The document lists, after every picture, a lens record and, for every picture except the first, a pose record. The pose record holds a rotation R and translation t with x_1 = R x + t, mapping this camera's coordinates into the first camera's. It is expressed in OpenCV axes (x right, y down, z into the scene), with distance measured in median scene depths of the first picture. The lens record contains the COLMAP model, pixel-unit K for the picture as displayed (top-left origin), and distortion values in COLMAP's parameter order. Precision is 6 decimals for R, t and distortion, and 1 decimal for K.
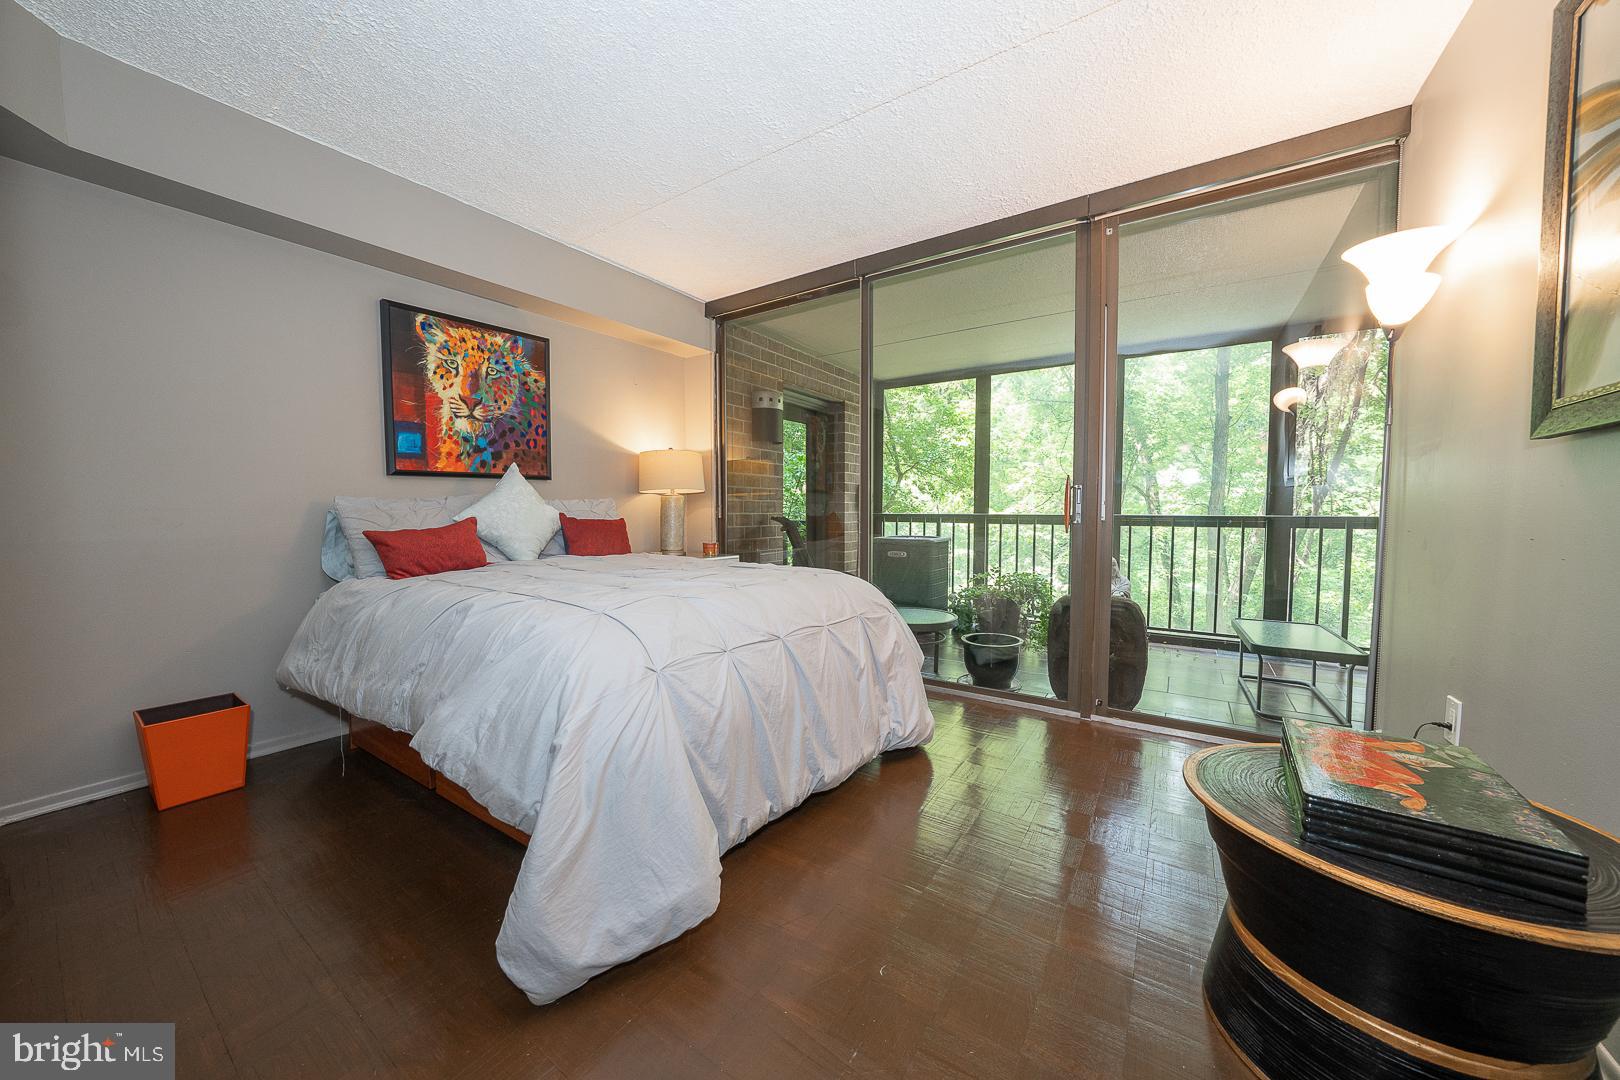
lens RADIAL K [[558.4, 0, 812.2], [0, 558.4, 536.7], [0, 0, 1]] dist [-0.028343, 0.006329]
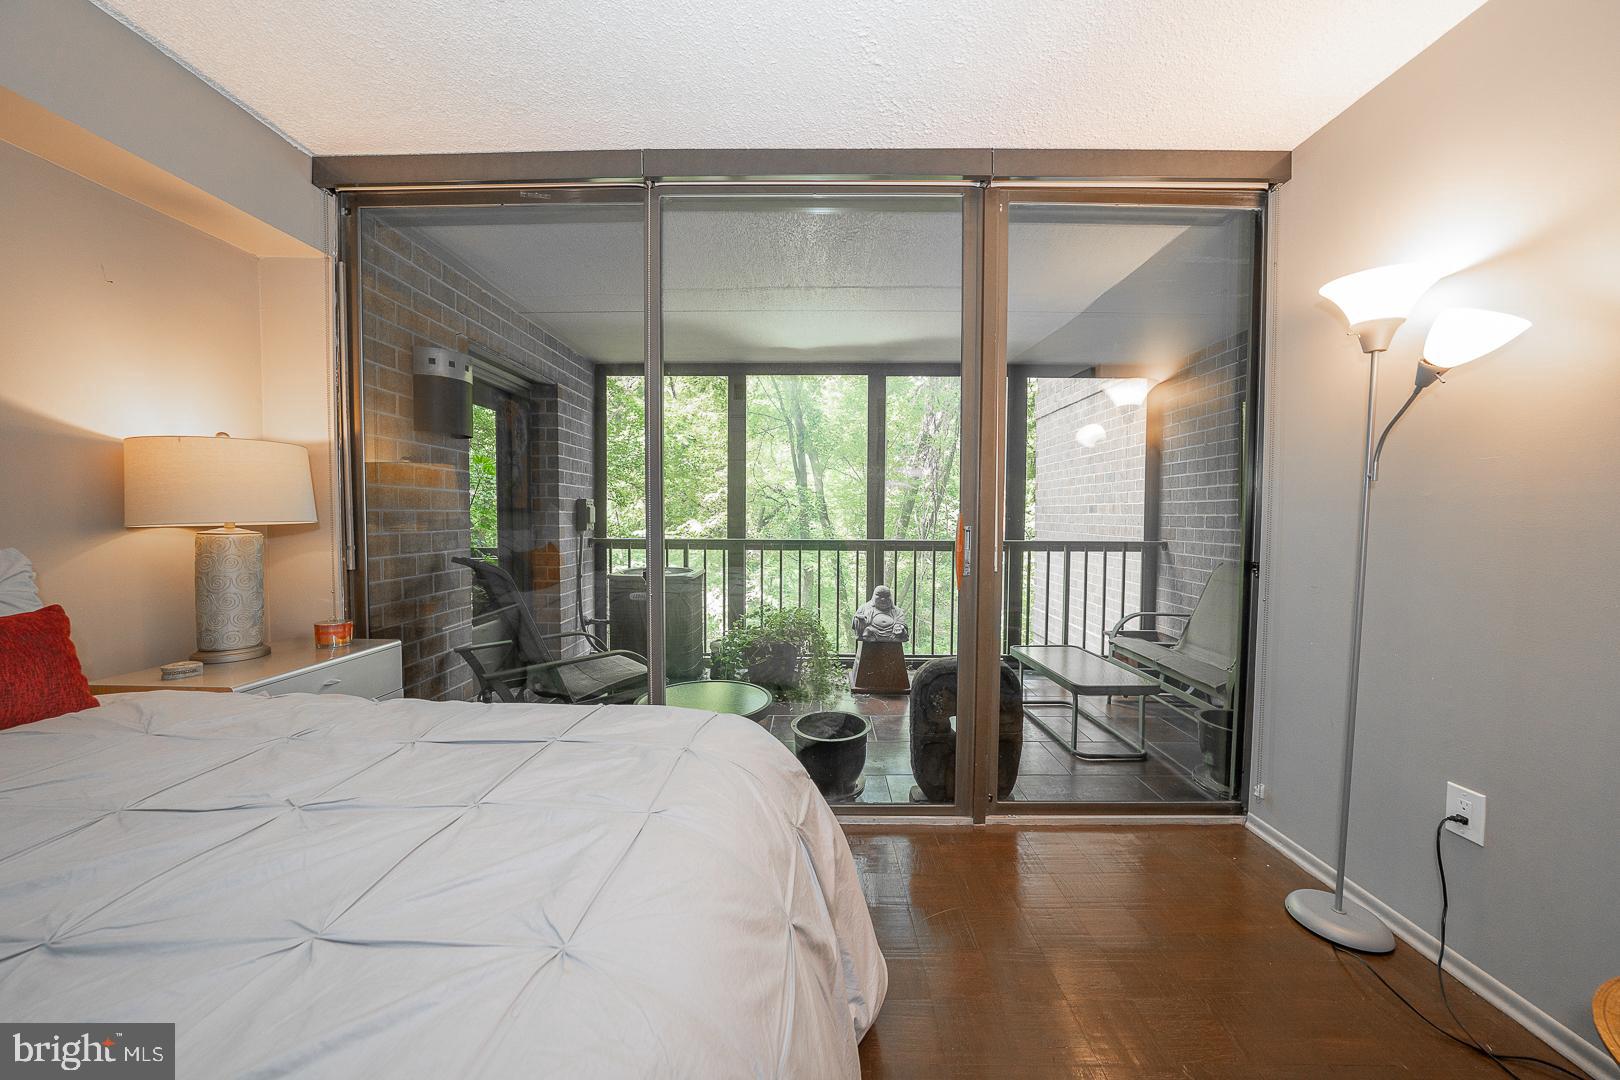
lens RADIAL K [[558.4, 0, 812.2], [0, 558.4, 536.7], [0, 0, 1]] dist [-0.028343, 0.006329]
pose [[0.835231, -0.018480, 0.549588, -0.082500], [0.021737, 0.999764, 0.000582, -0.054477], [-0.549469, 0.011460, 0.835435, 0.304821]]
